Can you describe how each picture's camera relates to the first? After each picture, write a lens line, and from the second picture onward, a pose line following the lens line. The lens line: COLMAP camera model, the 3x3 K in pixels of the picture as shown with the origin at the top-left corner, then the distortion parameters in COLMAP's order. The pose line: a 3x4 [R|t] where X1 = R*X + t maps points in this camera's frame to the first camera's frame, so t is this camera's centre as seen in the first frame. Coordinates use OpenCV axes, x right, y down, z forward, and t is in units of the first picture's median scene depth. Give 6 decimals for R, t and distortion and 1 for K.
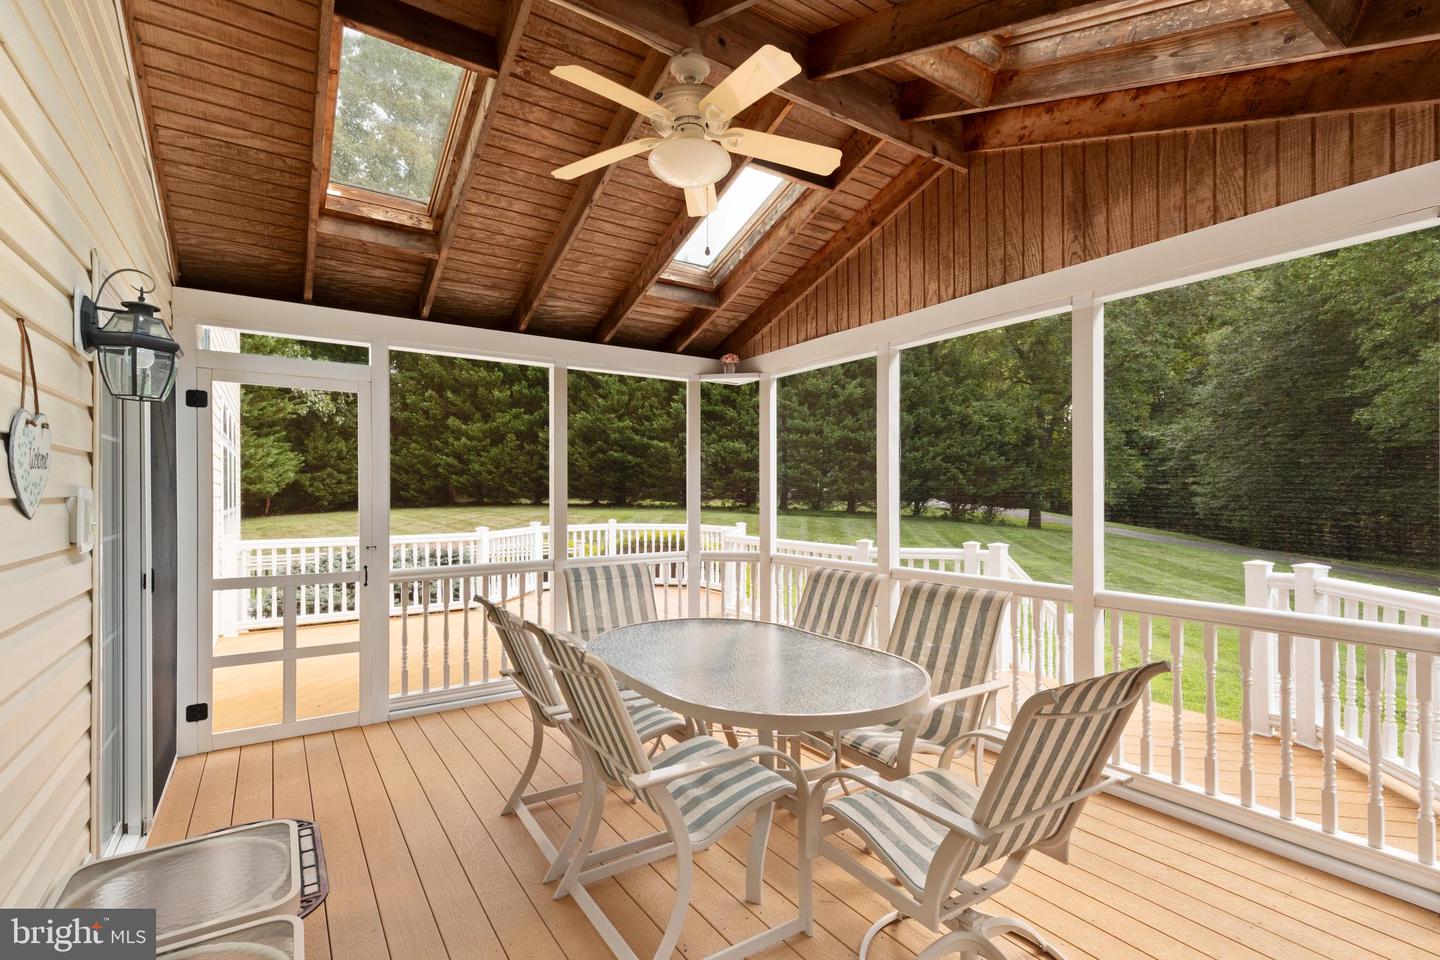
lens RADIAL K [[648.1, 0, 726.8], [0, 648.1, 480.6], [0, 0, 1]] dist [0.004750, -0.000298]
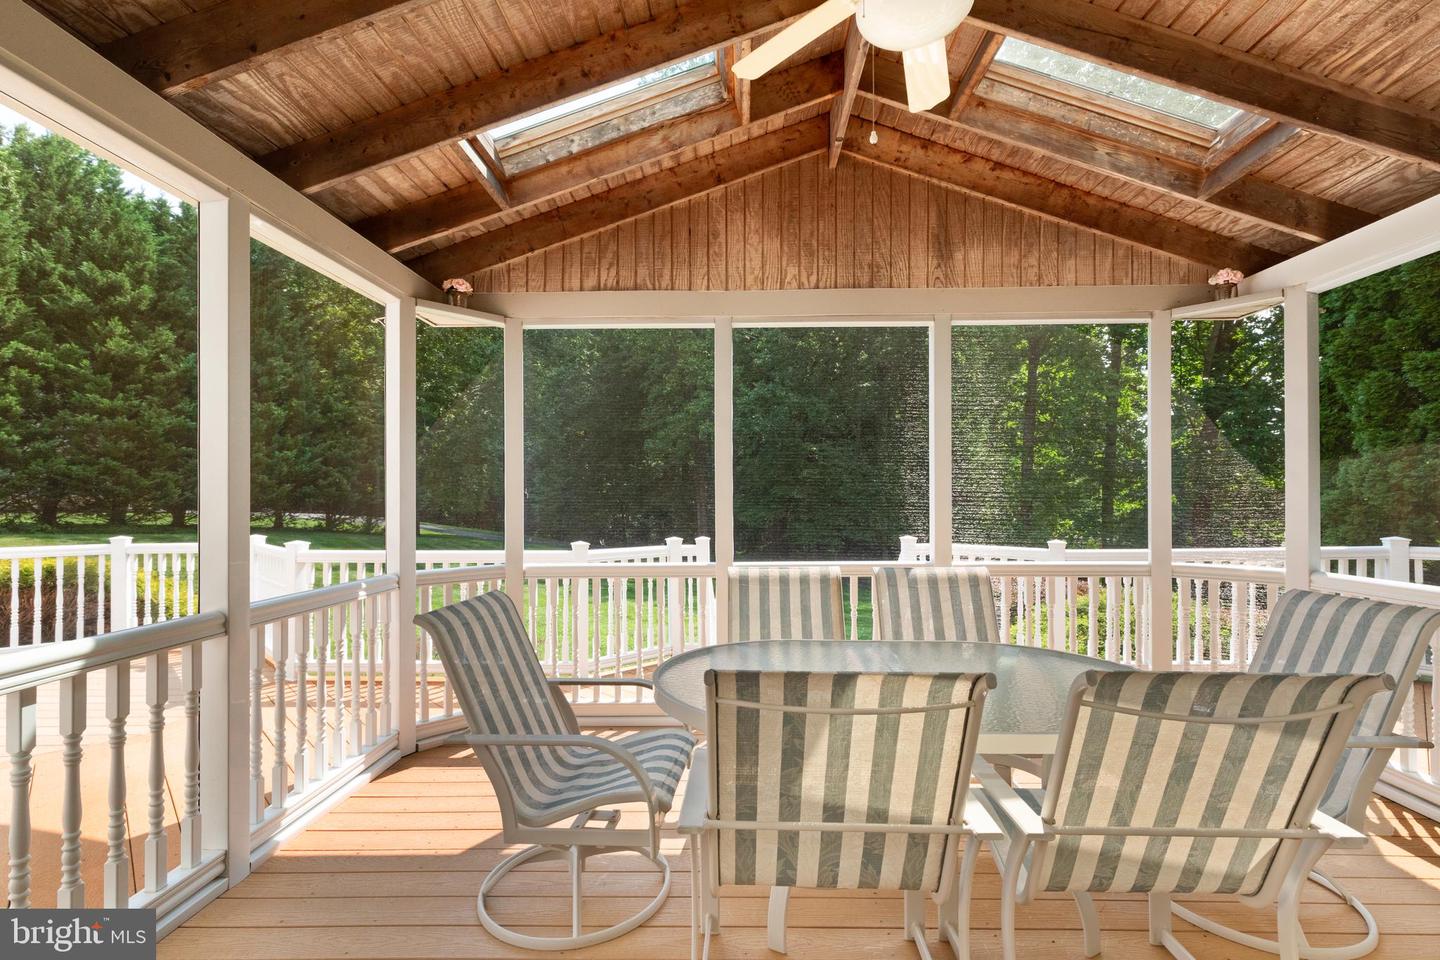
lens RADIAL K [[648.1, 0, 726.8], [0, 648.1, 480.6], [0, 0, 1]] dist [0.004750, -0.000298]
pose [[0.590304, 0.023649, 0.806834, -0.463286], [-0.012653, 0.999719, -0.020046, 0.030353], [-0.807082, 0.001624, 0.590437, 0.465904]]
